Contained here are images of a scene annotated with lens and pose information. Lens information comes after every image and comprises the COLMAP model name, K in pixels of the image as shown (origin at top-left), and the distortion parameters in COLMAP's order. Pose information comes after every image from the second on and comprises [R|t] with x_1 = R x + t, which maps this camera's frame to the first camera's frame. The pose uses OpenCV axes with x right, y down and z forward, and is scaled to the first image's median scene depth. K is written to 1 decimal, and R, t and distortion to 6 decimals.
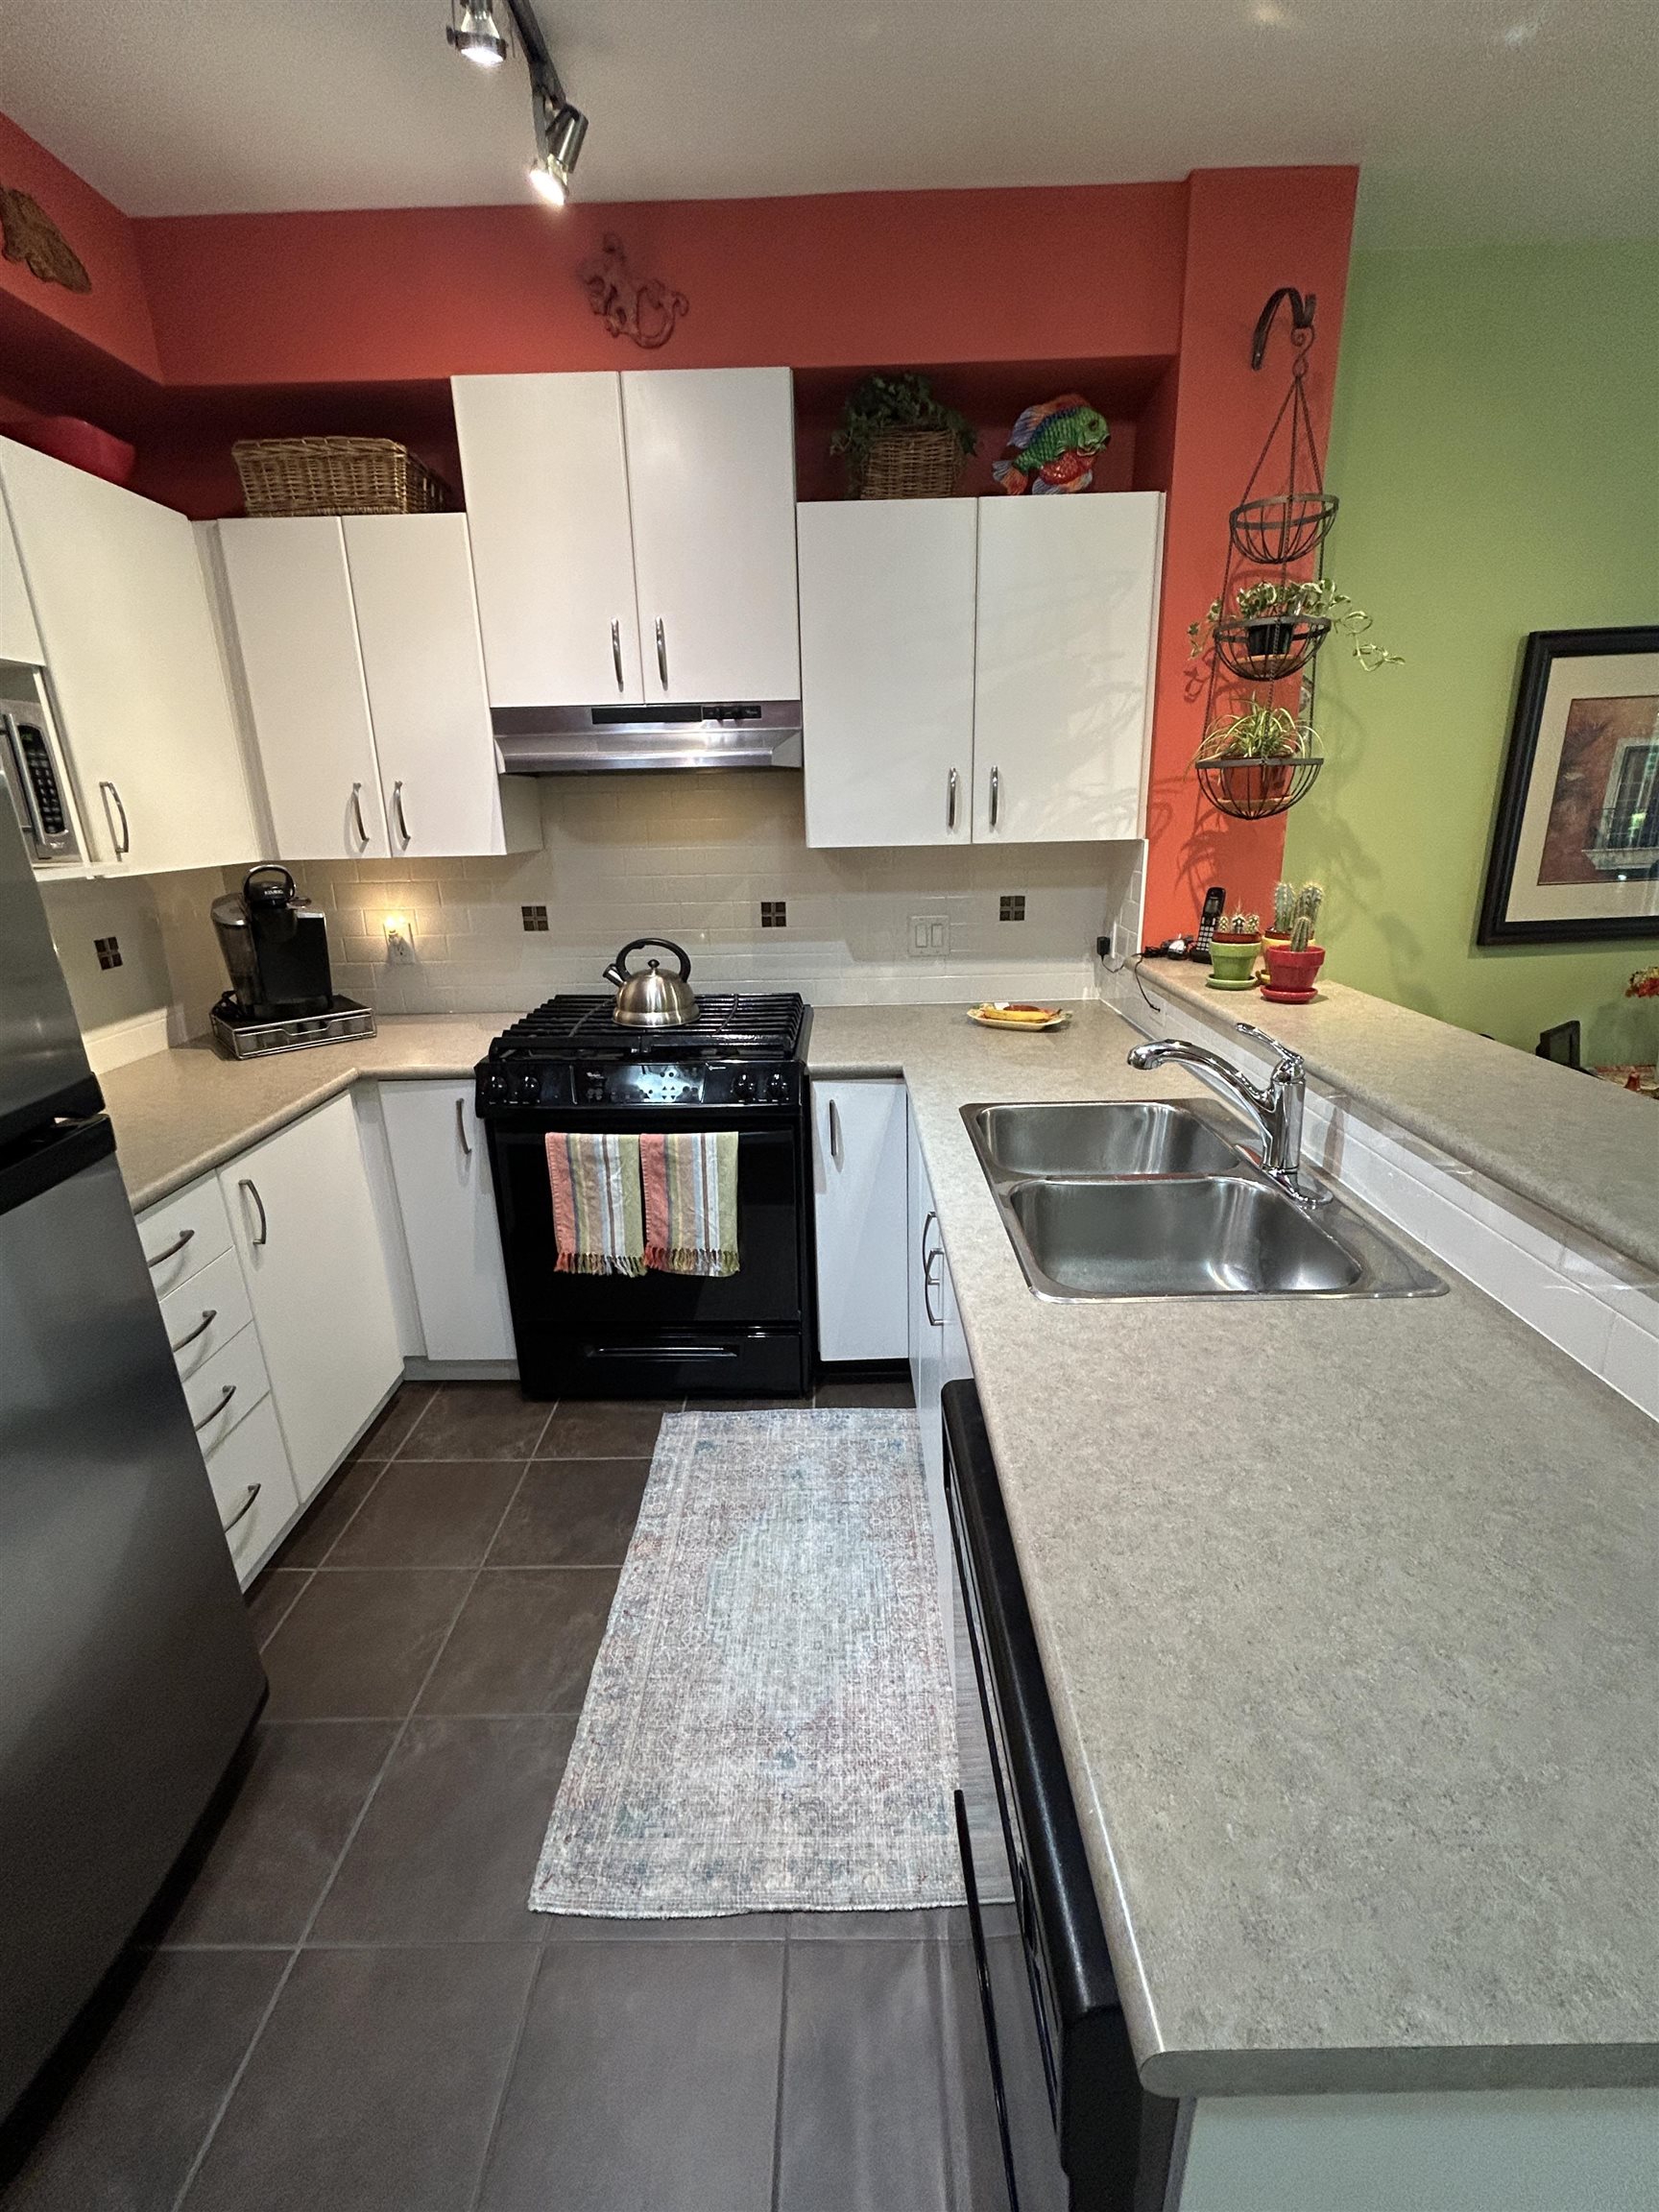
lens RADIAL K [[944.1, 0, 827.7], [0, 944.1, 1098.4], [0, 0, 1]] dist [0.001250, 0.000414]
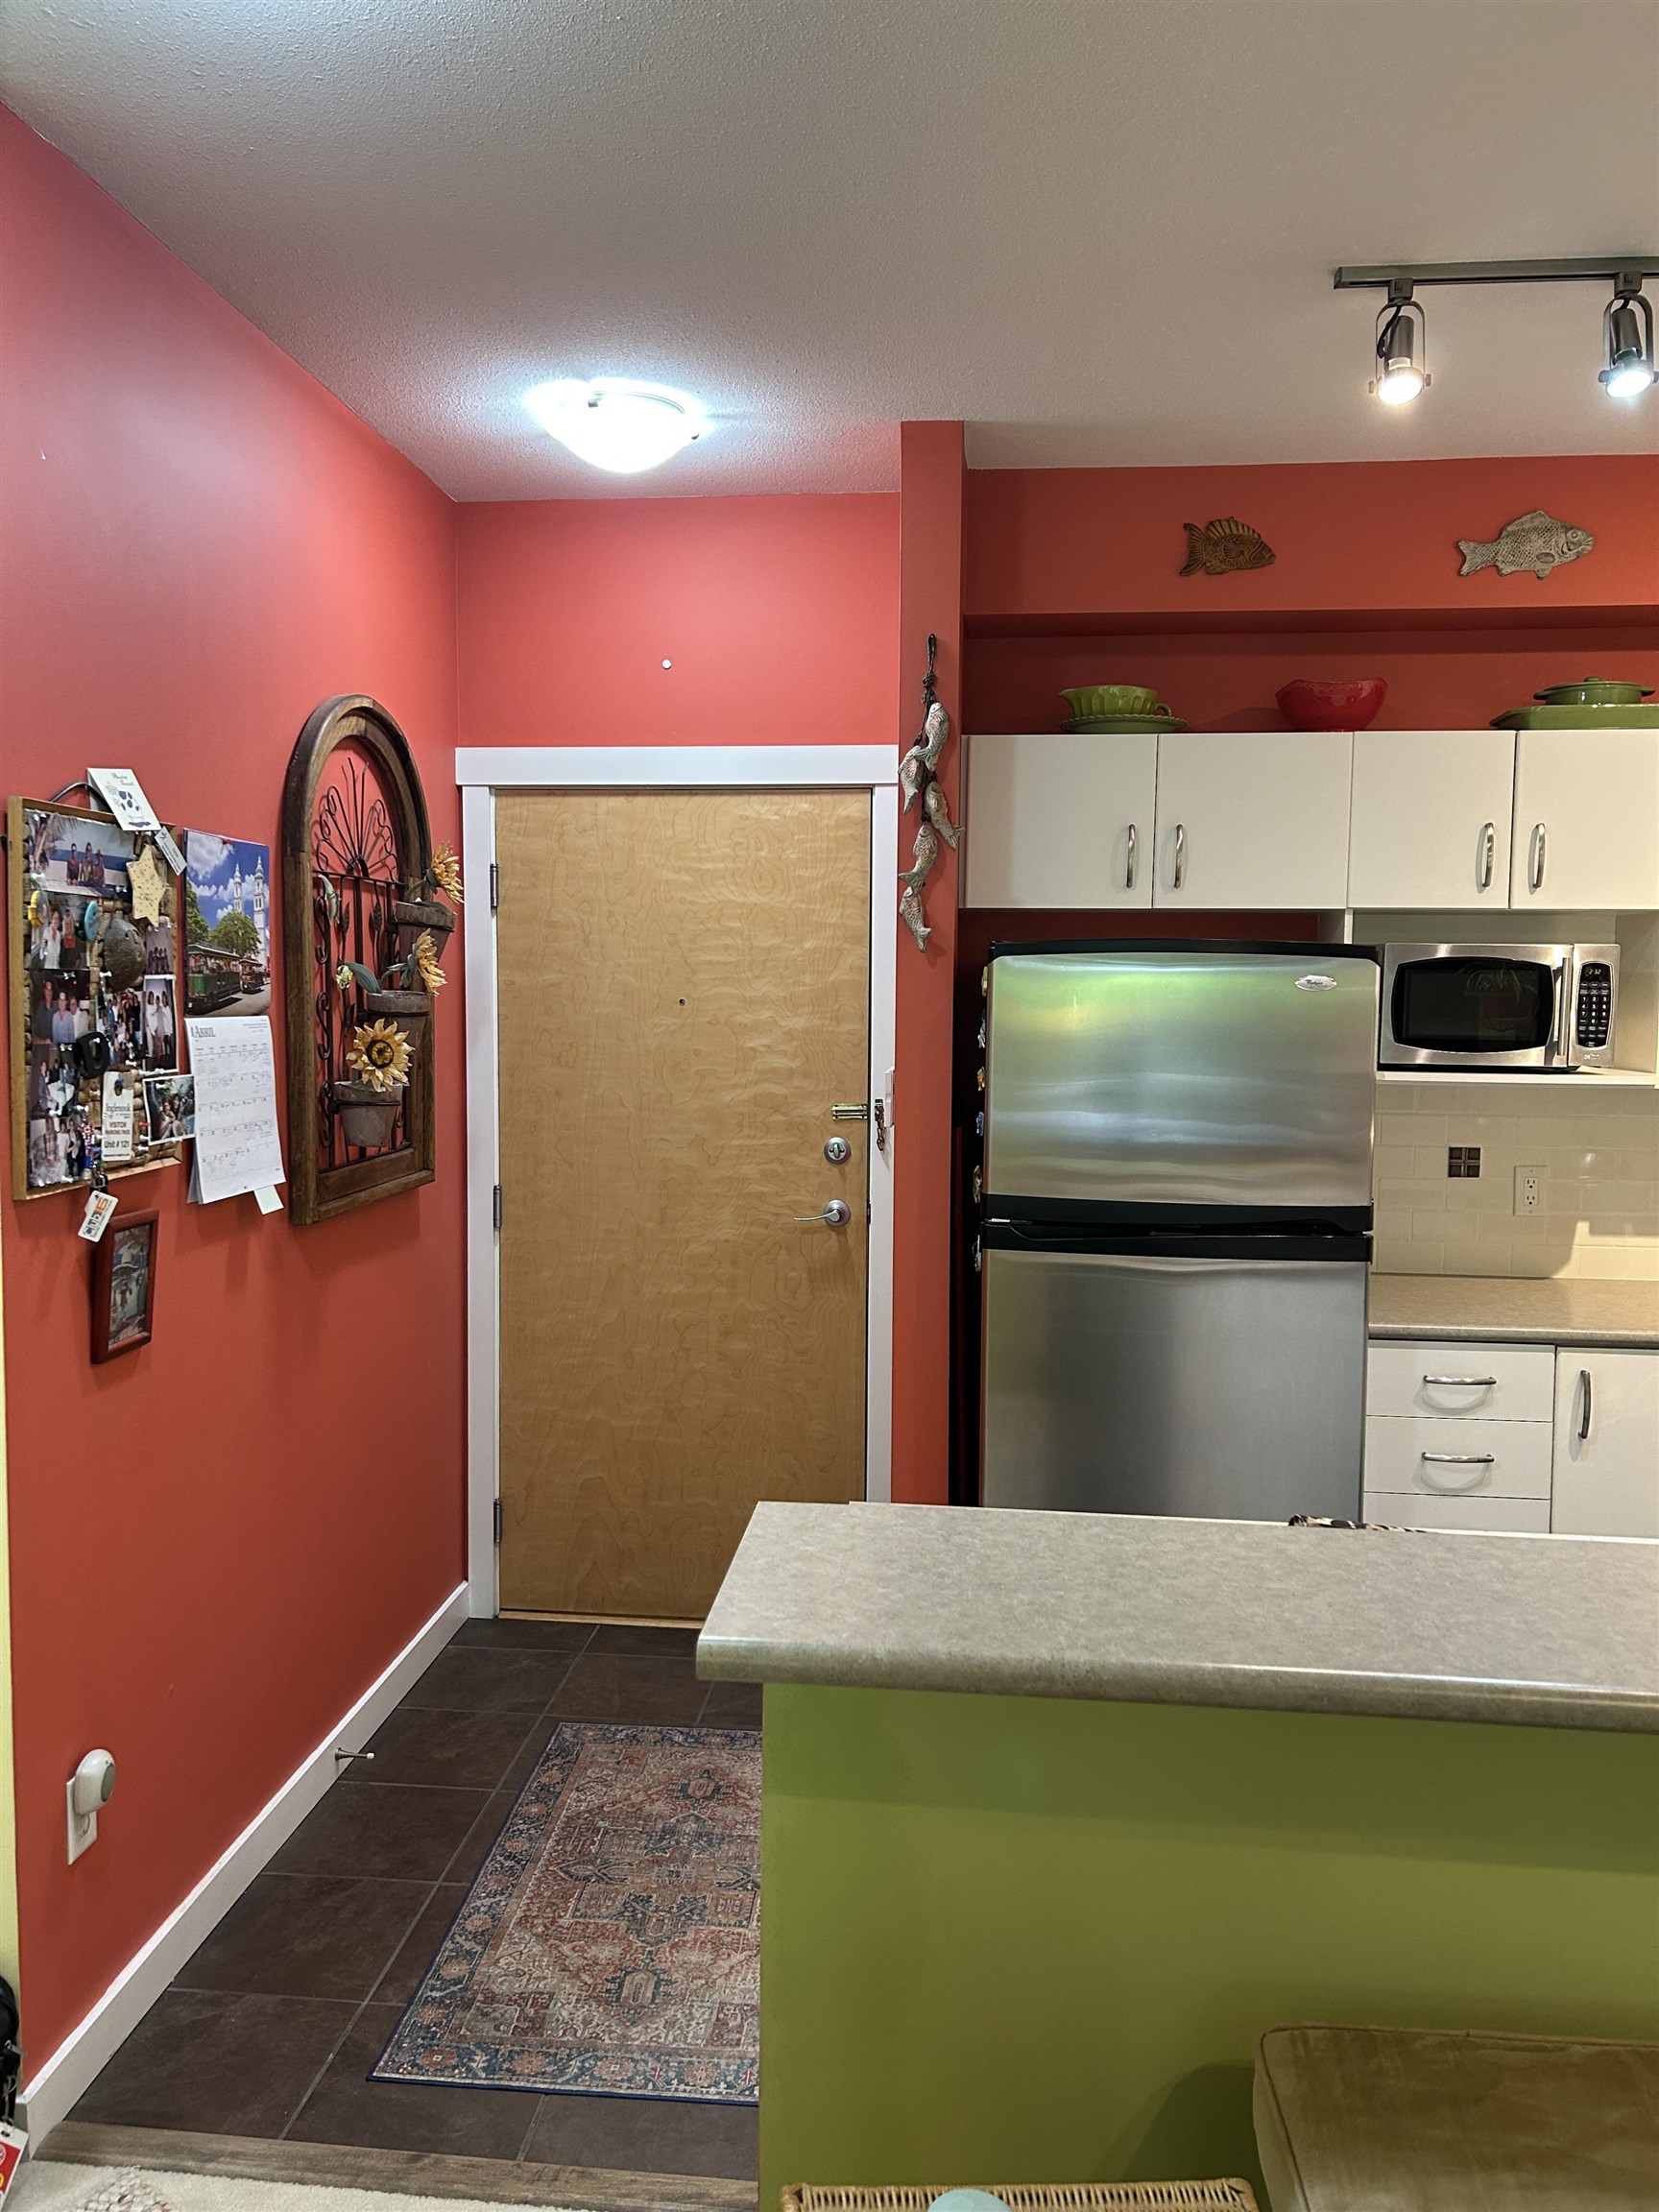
lens RADIAL K [[1633.8, 0, 829.5], [0, 1633.8, 1106.0], [0, 0, 1]] dist [0.097552, -0.172081]
pose [[-0.094674, 0.096826, -0.990788, 0.988694], [-0.309173, 0.943184, 0.121717, -0.122881], [0.946282, 0.317848, -0.059359, 0.173369]]
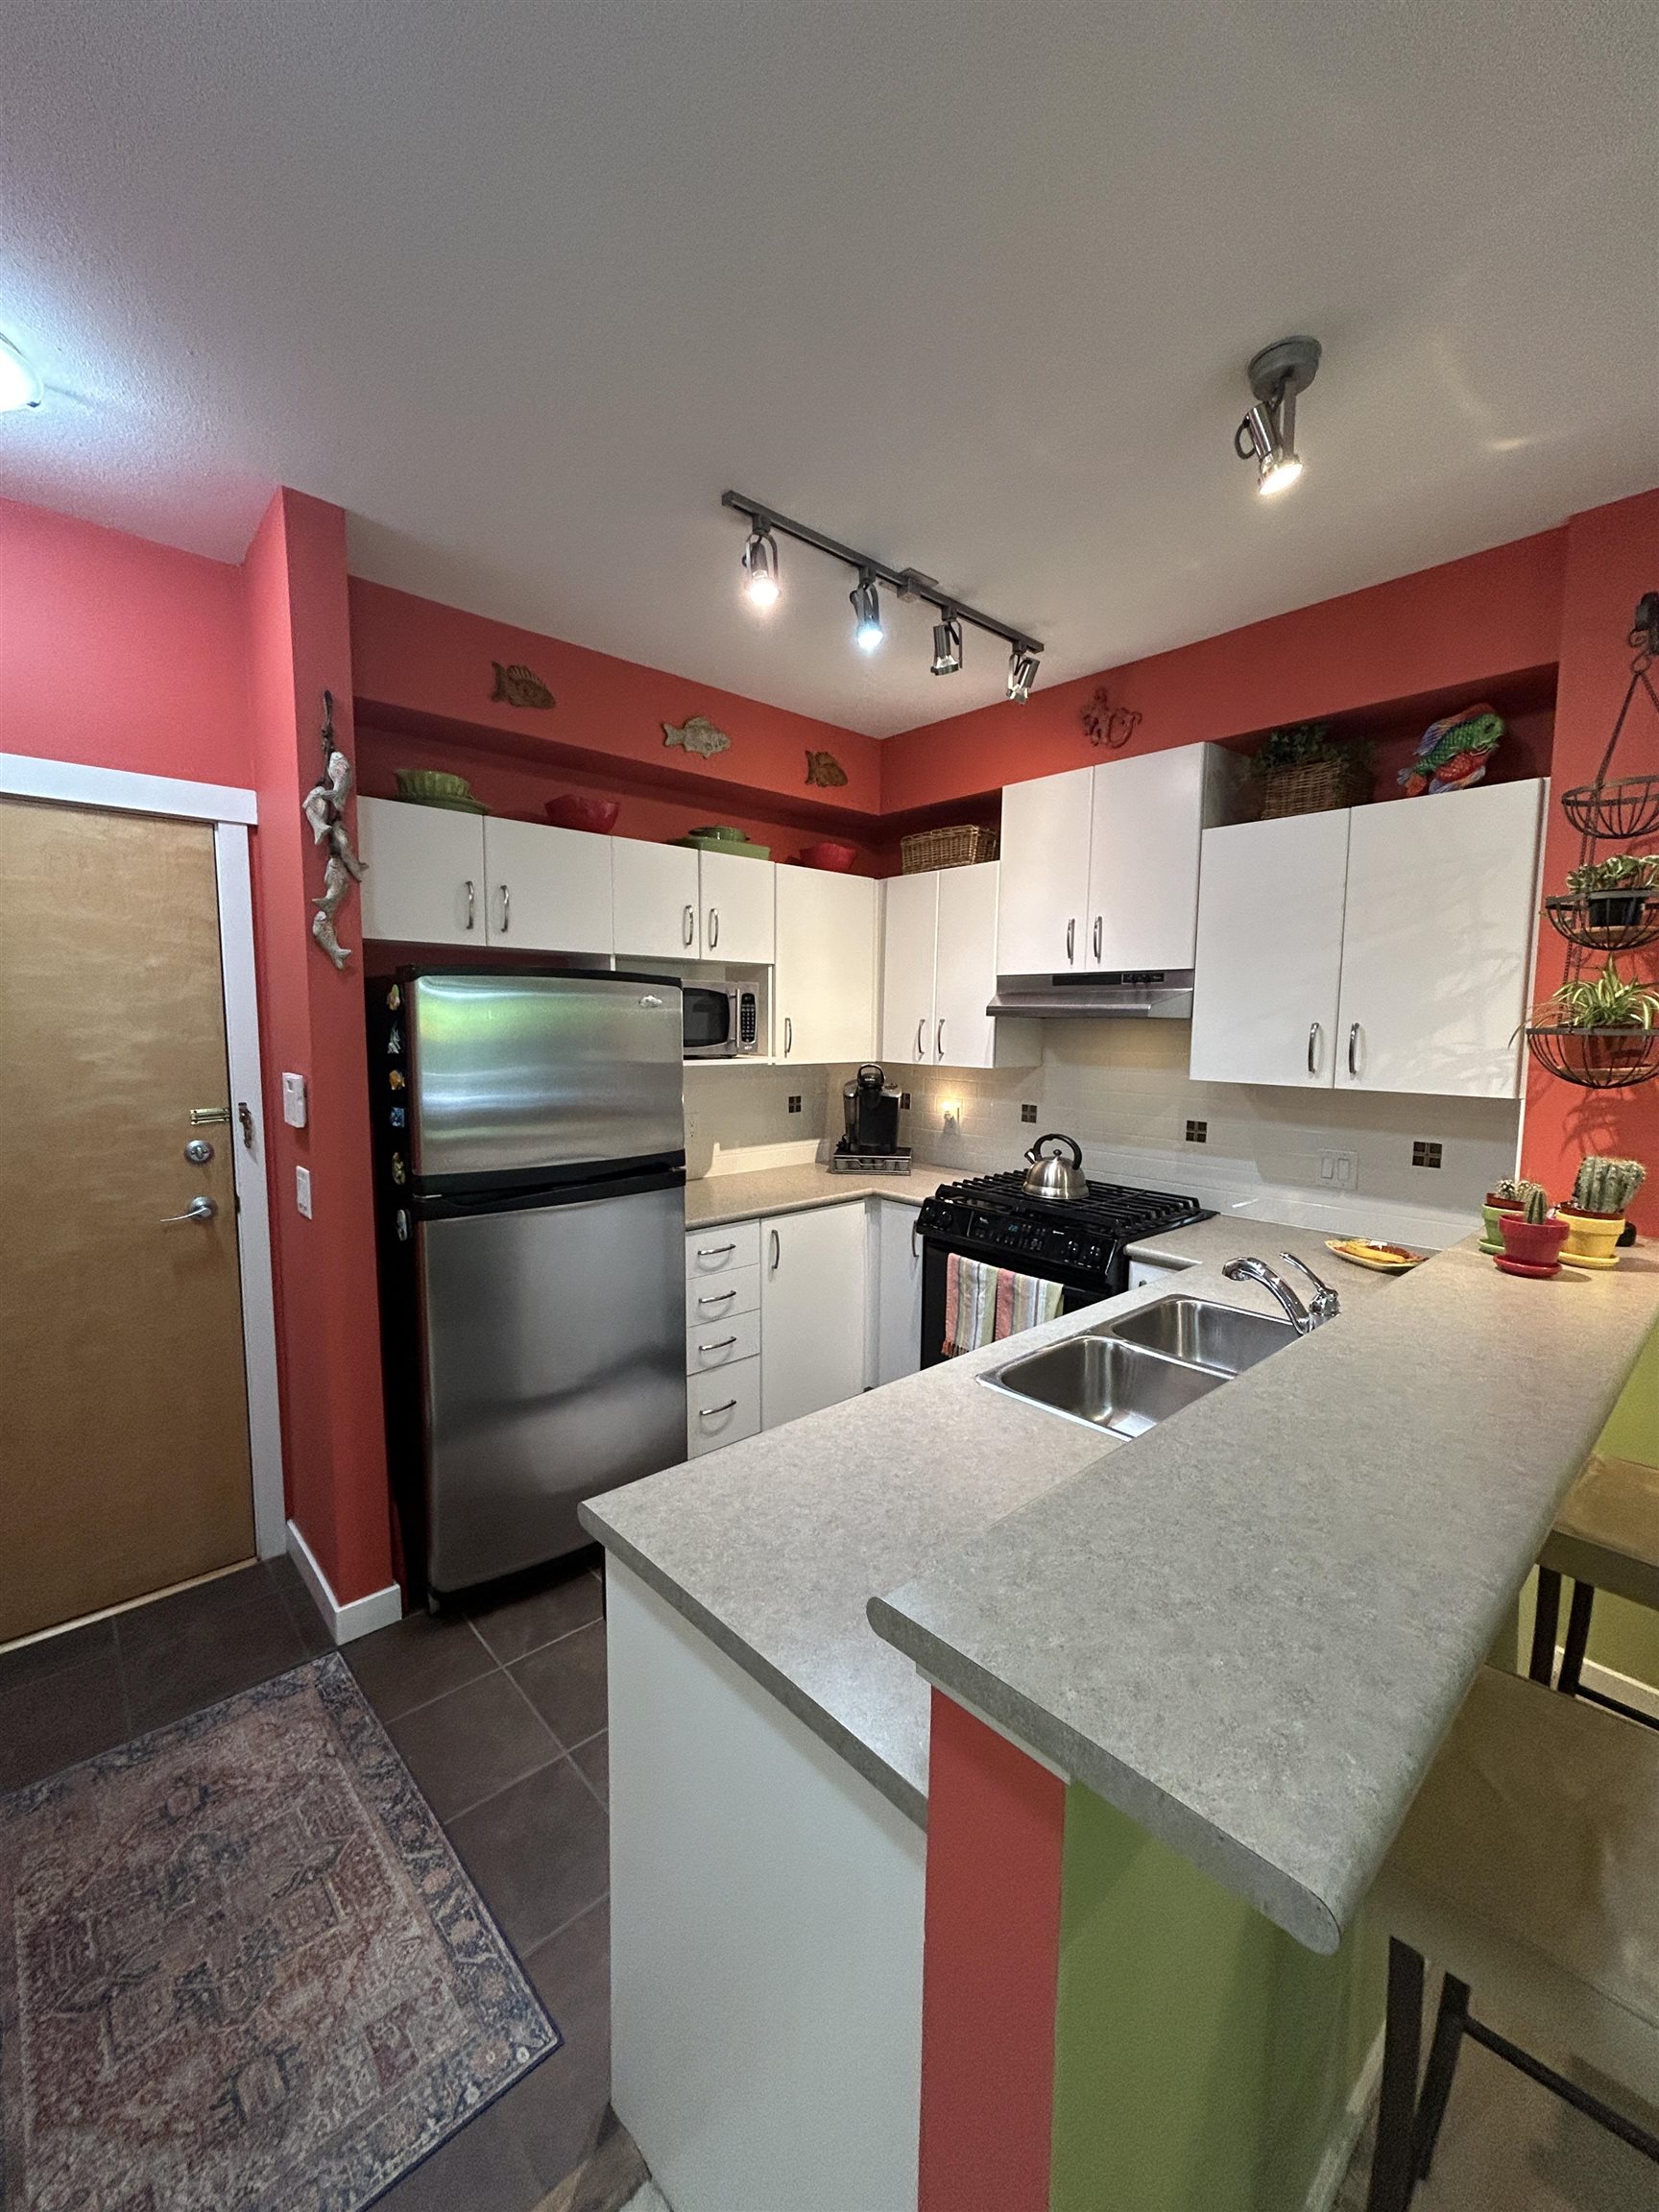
lens RADIAL K [[886.4, 0, 833.3], [0, 886.4, 1101.7], [0, 0, 1]] dist [-0.000225, 0.000272]
pose [[0.678961, 0.098942, -0.727477, 0.528453], [-0.246363, 0.964128, -0.098805, -0.008296], [0.691605, 0.246308, 0.678981, -0.108059]]
